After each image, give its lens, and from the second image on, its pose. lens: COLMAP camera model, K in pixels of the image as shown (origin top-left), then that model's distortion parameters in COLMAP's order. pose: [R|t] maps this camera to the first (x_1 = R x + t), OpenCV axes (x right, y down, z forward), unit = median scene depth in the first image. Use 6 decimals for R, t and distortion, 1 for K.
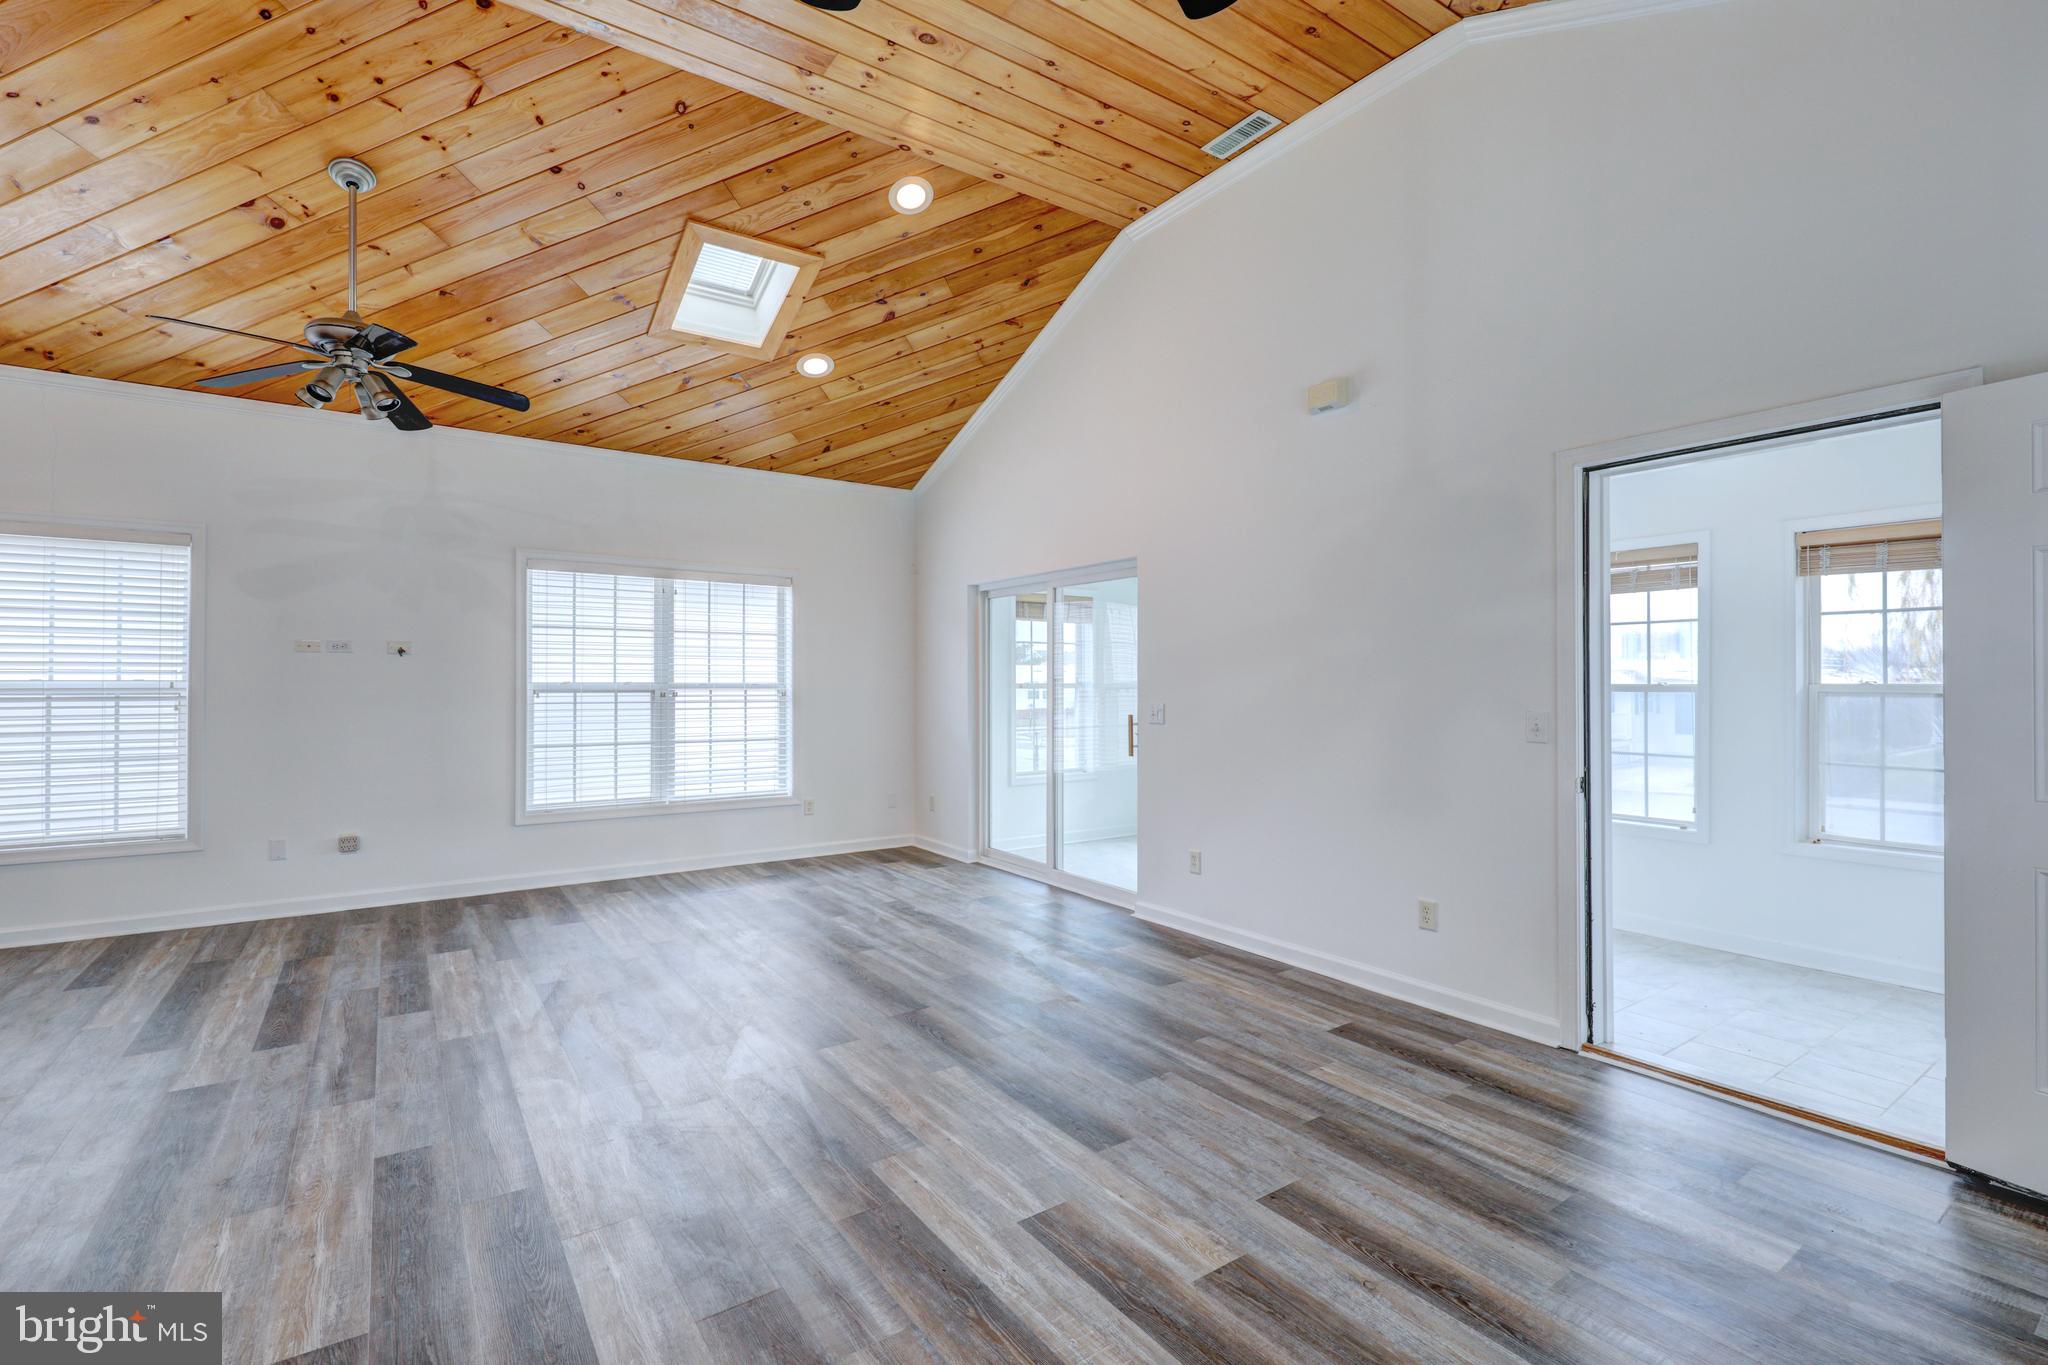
lens RADIAL K [[906.8, 0, 1087.6], [0, 906.8, 683.6], [0, 0, 1]] dist [0.009360, -0.004281]
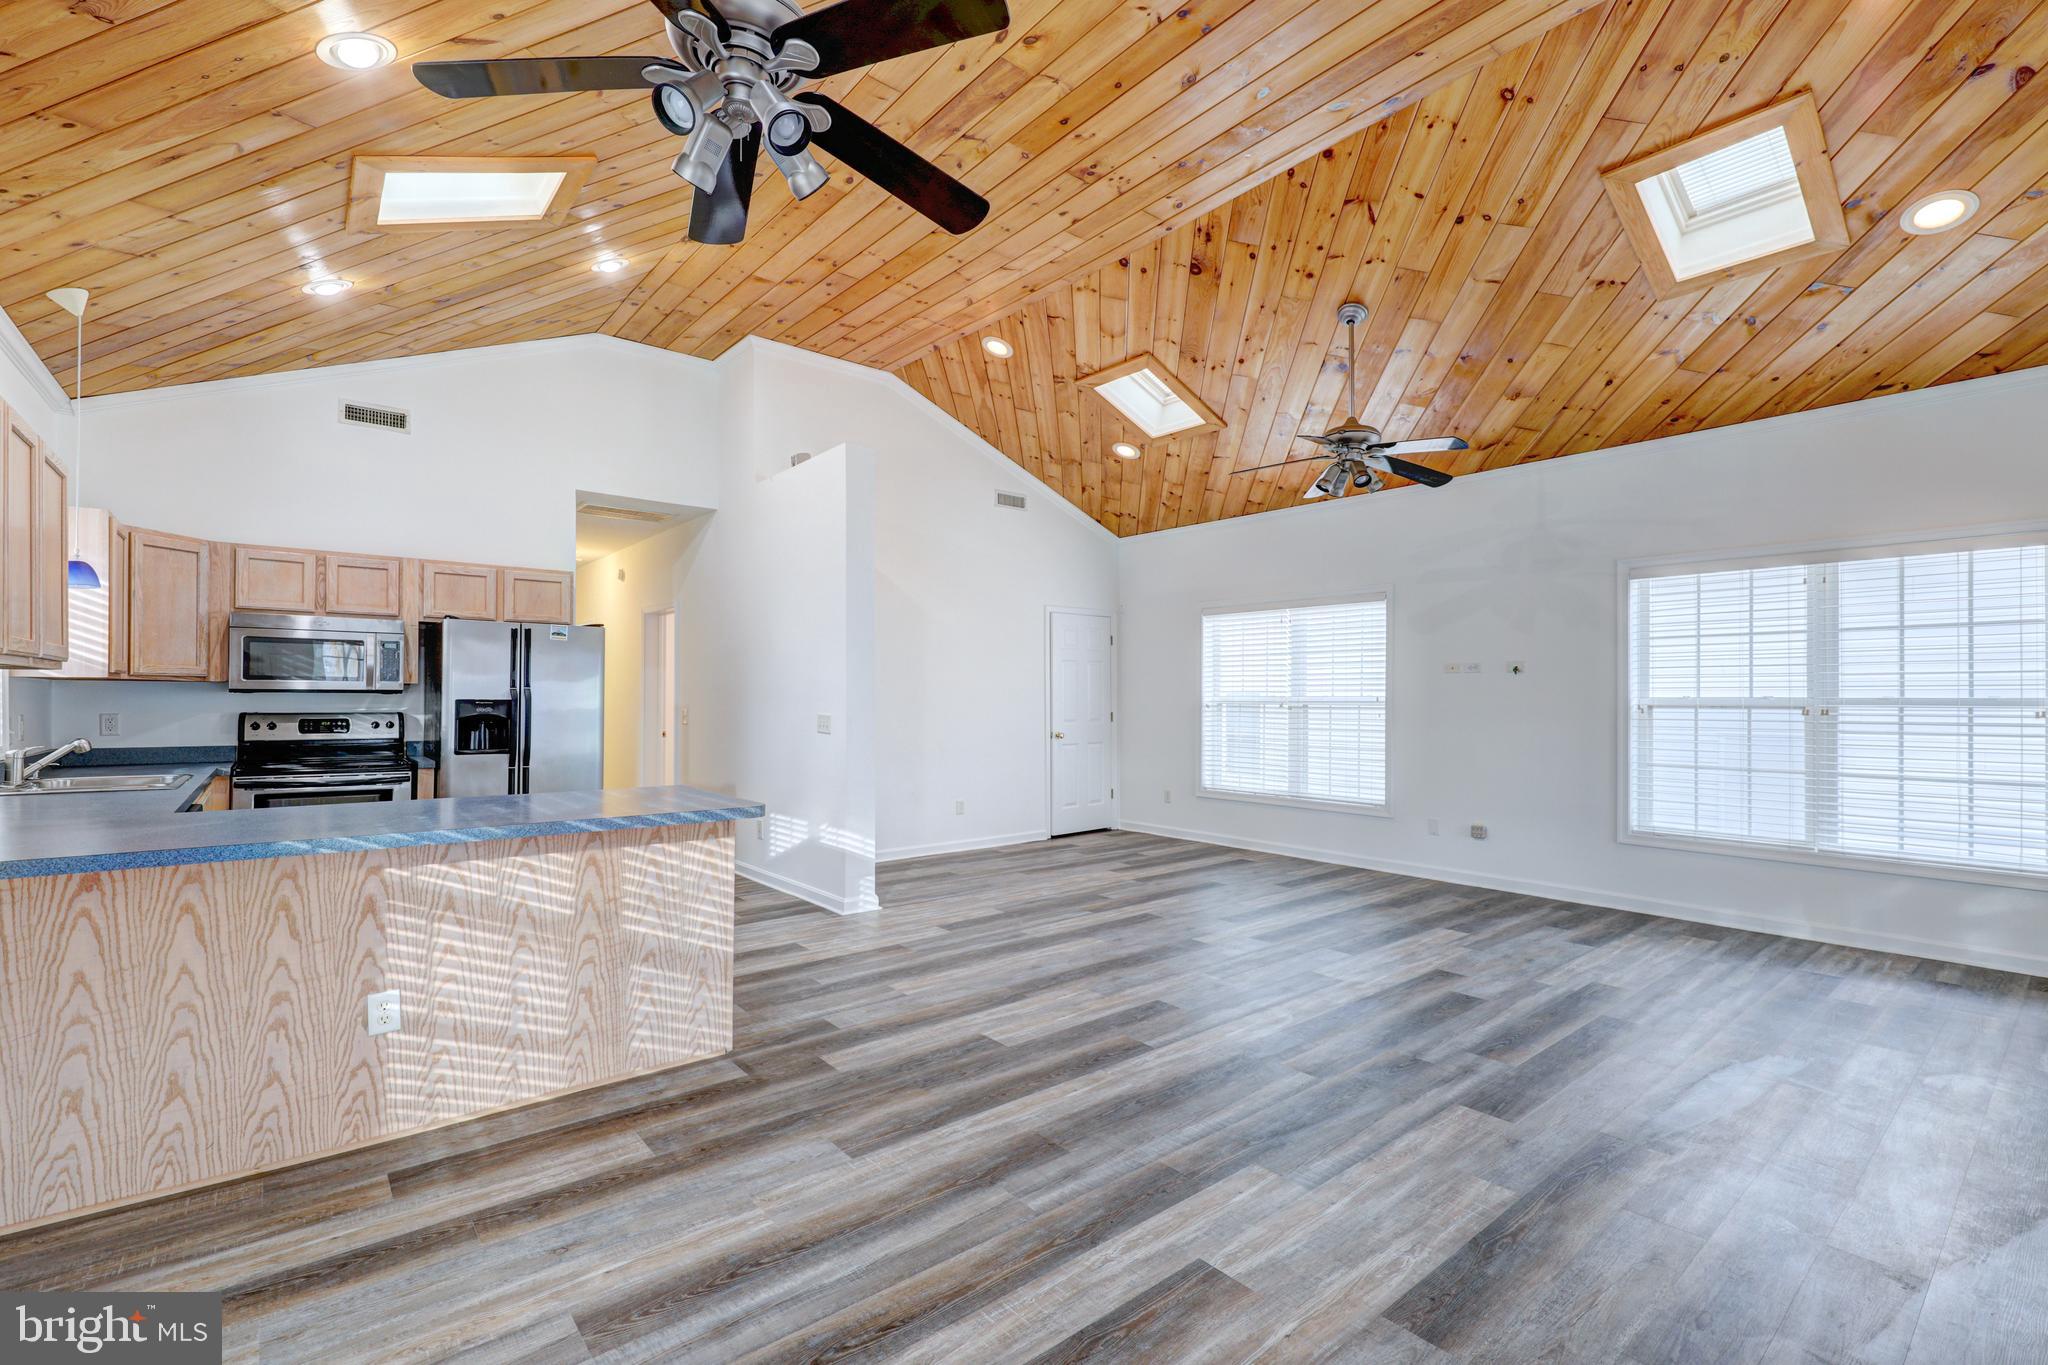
lens RADIAL K [[906.8, 0, 969.3], [0, 906.8, 689.5], [0, 0, 1]] dist [0.009360, -0.004281]
pose [[0.016386, -0.012132, -0.999792, 0.402498], [-0.003346, 0.999920, -0.012188, 0.005566], [0.999860, 0.003545, 0.016345, 0.341891]]
